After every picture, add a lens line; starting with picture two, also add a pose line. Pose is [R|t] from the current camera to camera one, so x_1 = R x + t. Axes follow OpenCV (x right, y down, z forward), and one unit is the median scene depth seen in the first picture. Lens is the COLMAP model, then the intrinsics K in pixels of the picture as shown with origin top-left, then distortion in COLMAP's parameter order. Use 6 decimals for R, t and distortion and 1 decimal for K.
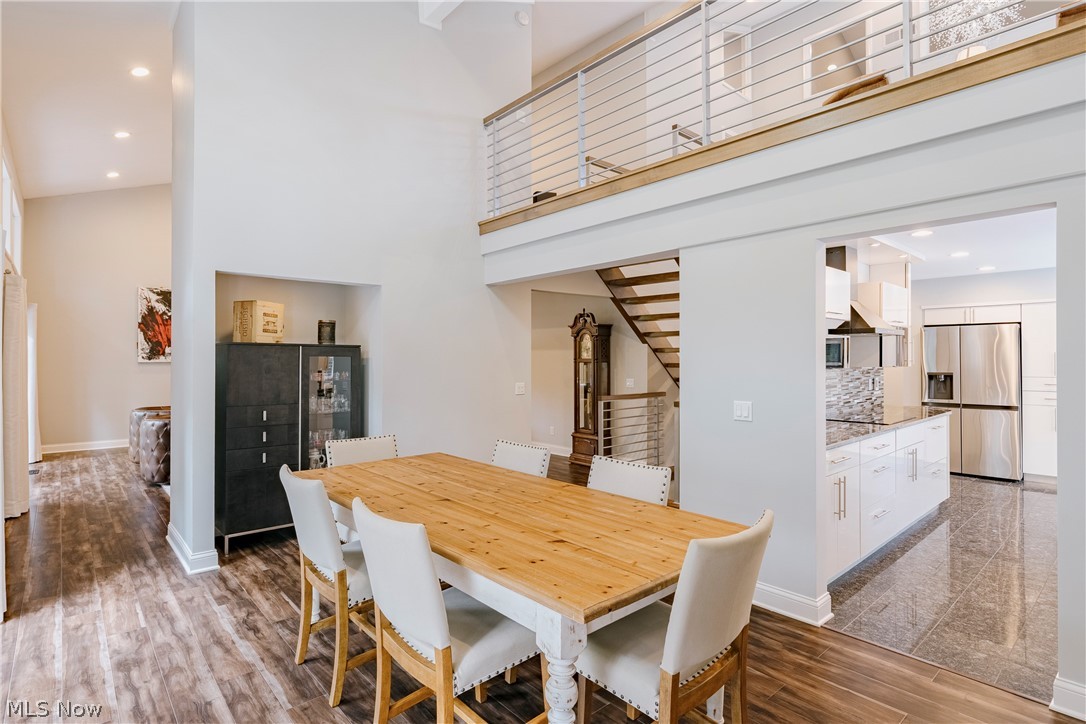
lens RADIAL K [[518.9, 0, 542.0], [0, 518.9, 361.2], [0, 0, 1]] dist [0.005024, 0.000818]
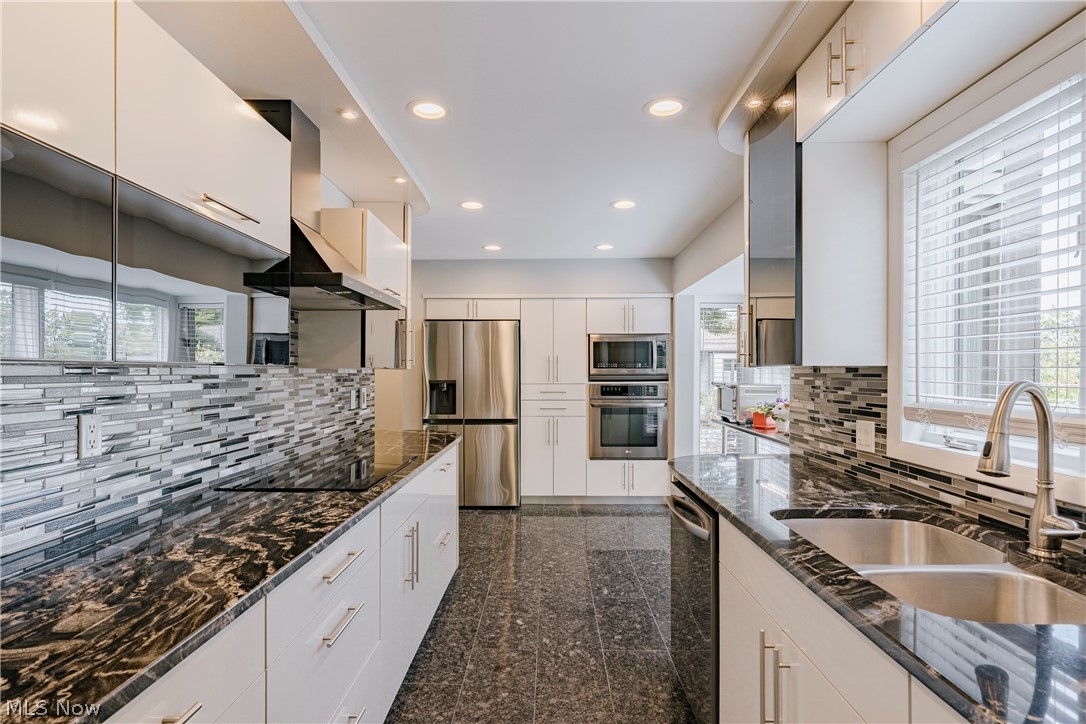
lens RADIAL K [[570.7, 0, 543.4], [0, 570.7, 371.8], [0, 0, 1]] dist [-0.003327, -0.000333]
pose [[0.666145, 0.010435, 0.745749, 0.263367], [-0.011041, 0.999931, -0.004128, 0.012270], [-0.745740, -0.005484, 0.666214, 0.367020]]
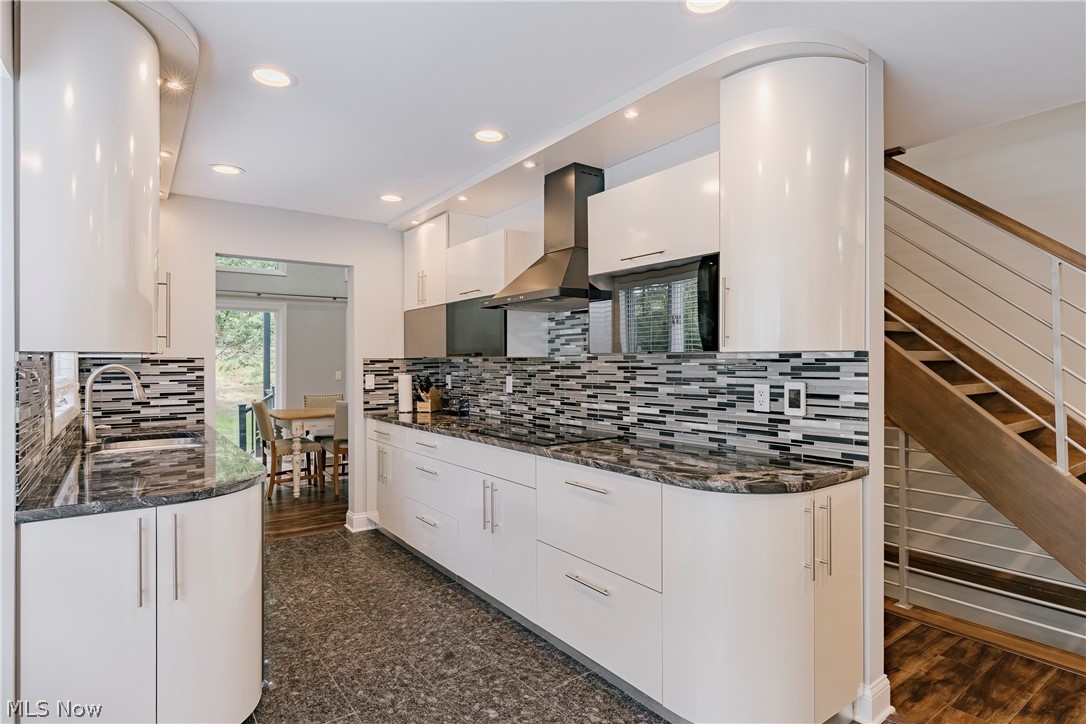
lens RADIAL K [[570.7, 0, 543.4], [0, 570.7, 358.2], [0, 0, 1]] dist [-0.003327, -0.000333]
pose [[-0.094497, 0.002839, -0.995521, 0.989001], [0.011019, 0.999938, 0.001806, 0.010492], [0.995464, -0.010799, -0.094522, 0.792719]]
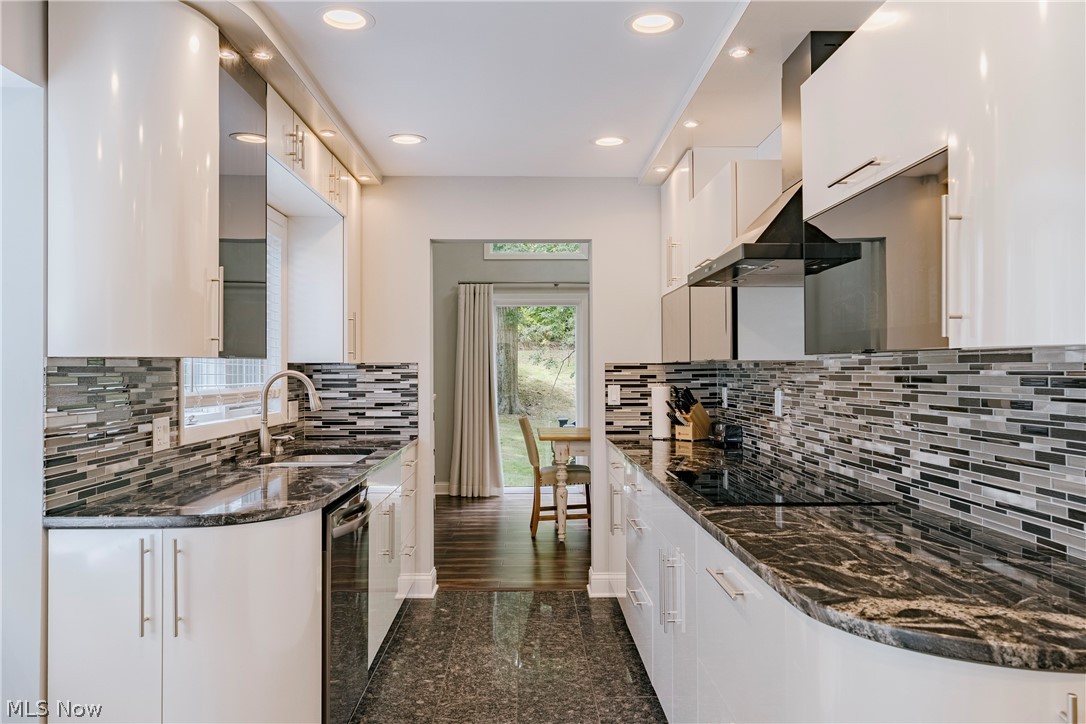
lens RADIAL K [[784.1, 0, 540.3], [0, 784.1, 355.6], [0, 0, 1]] dist [0.009996, 0.008283]
pose [[-0.643509, -0.003131, -0.765432, 0.886469], [0.012958, 0.999804, -0.014983, 0.012704], [0.765329, -0.019560, -0.643342, 0.931837]]
